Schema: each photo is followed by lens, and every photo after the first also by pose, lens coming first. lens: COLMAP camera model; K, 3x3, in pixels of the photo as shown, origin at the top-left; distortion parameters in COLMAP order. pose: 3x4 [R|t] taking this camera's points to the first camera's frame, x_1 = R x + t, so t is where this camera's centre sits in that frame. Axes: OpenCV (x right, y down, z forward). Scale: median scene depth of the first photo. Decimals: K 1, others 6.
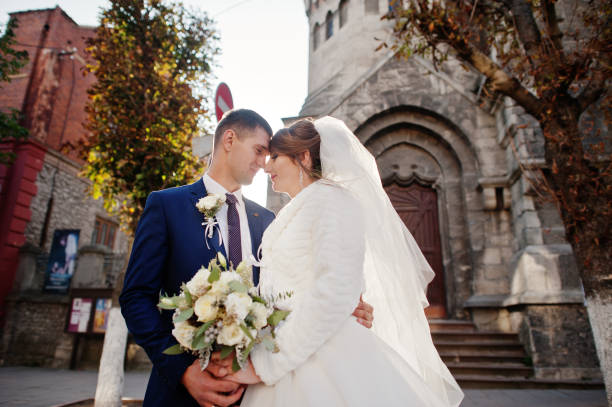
lens RADIAL K [[417.9, 0, 306.0], [0, 417.9, 203.5], [0, 0, 1]] dist [-0.041135, 0.017798]
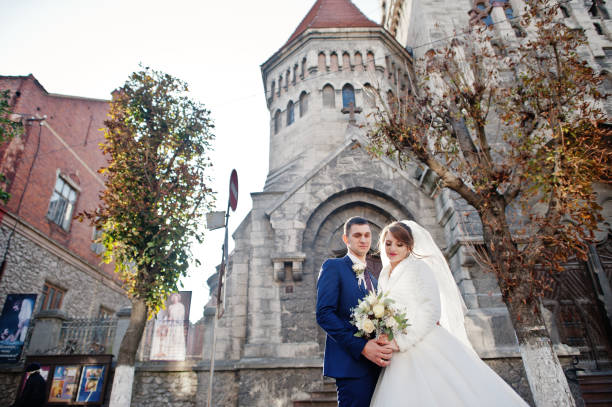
lens RADIAL K [[417.9, 0, 306.0], [0, 417.9, 203.5], [0, 0, 1]] dist [-0.041135, 0.017798]
pose [[0.986885, 0.039326, 0.156563, -0.093408], [-0.013383, 0.986465, -0.163427, 0.002372], [-0.160871, 0.159188, 0.974053, -0.106841]]
